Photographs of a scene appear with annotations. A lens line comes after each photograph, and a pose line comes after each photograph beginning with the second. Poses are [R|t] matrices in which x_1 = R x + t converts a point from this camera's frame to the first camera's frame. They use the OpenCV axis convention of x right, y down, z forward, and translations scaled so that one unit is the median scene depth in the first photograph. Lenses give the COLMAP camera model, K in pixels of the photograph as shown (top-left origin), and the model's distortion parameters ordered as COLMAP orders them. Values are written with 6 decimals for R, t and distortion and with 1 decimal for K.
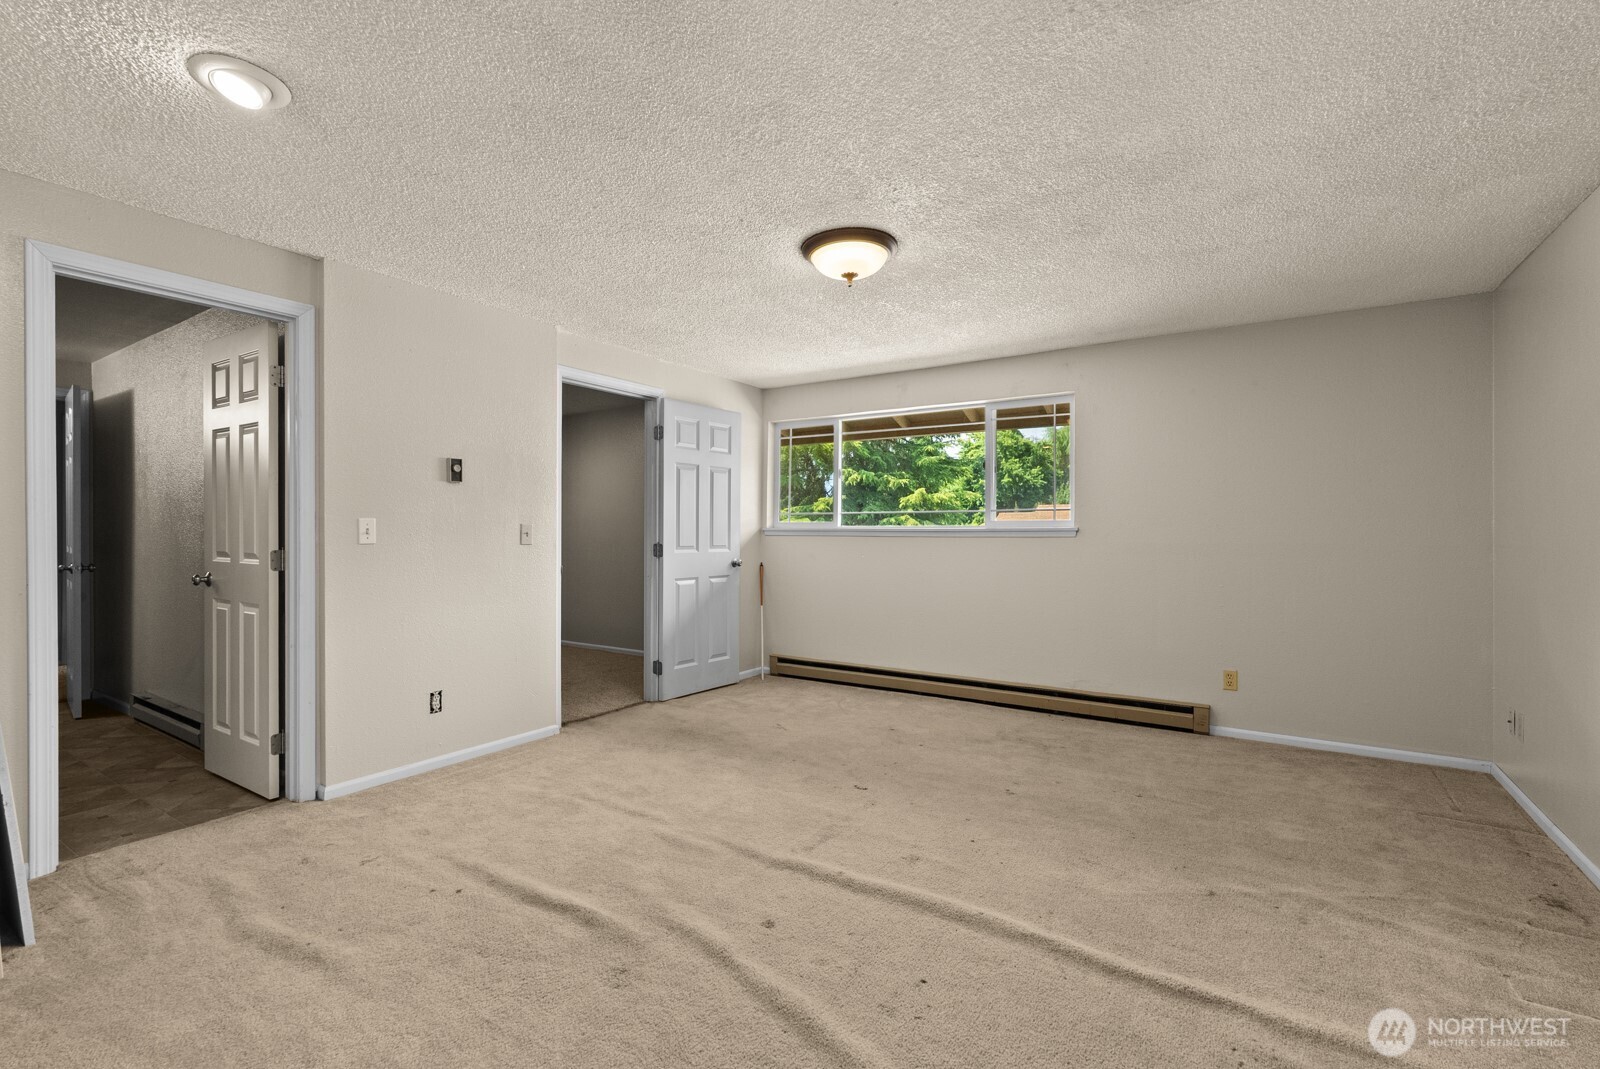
lens RADIAL K [[718.6, 0, 803.2], [0, 718.6, 531.1], [0, 0, 1]] dist [-0.000992, -0.000267]
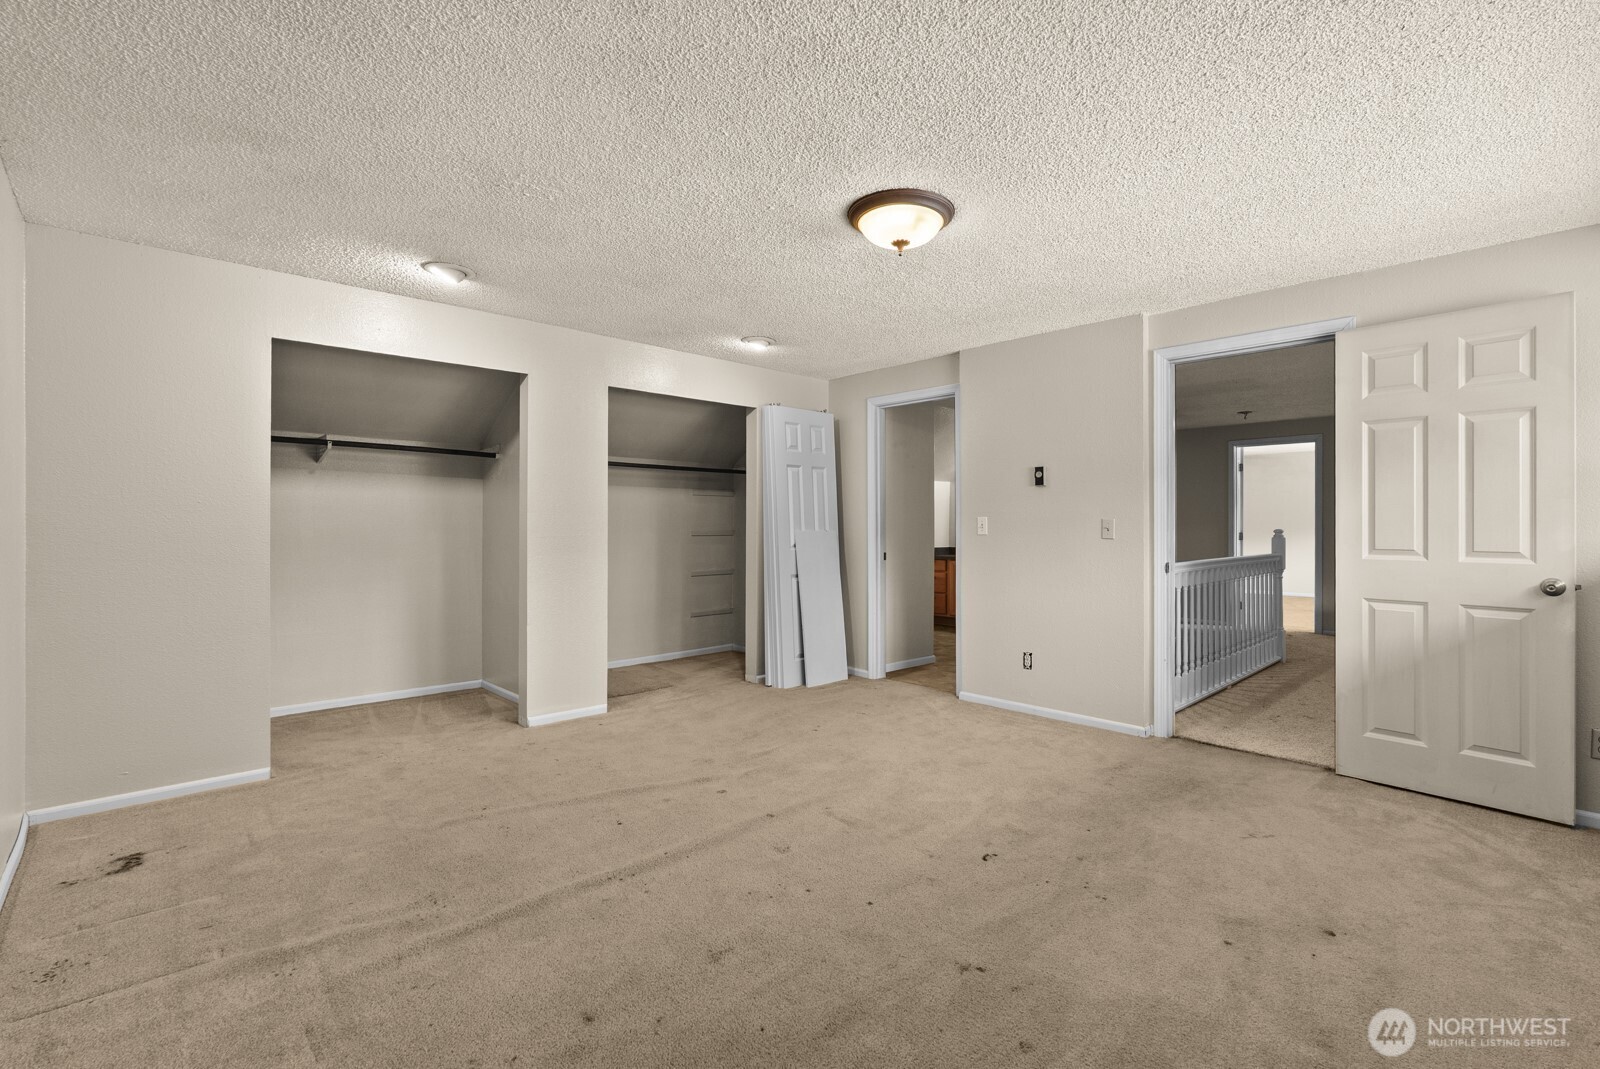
lens RADIAL K [[718.6, 0, 796.5], [0, 718.6, 530.7], [0, 0, 1]] dist [-0.000992, -0.000267]
pose [[-0.250016, 0.007009, -0.968216, 0.617055], [0.000728, 0.999975, 0.007051, -0.000579], [0.968242, 0.001058, -0.250014, 0.696468]]
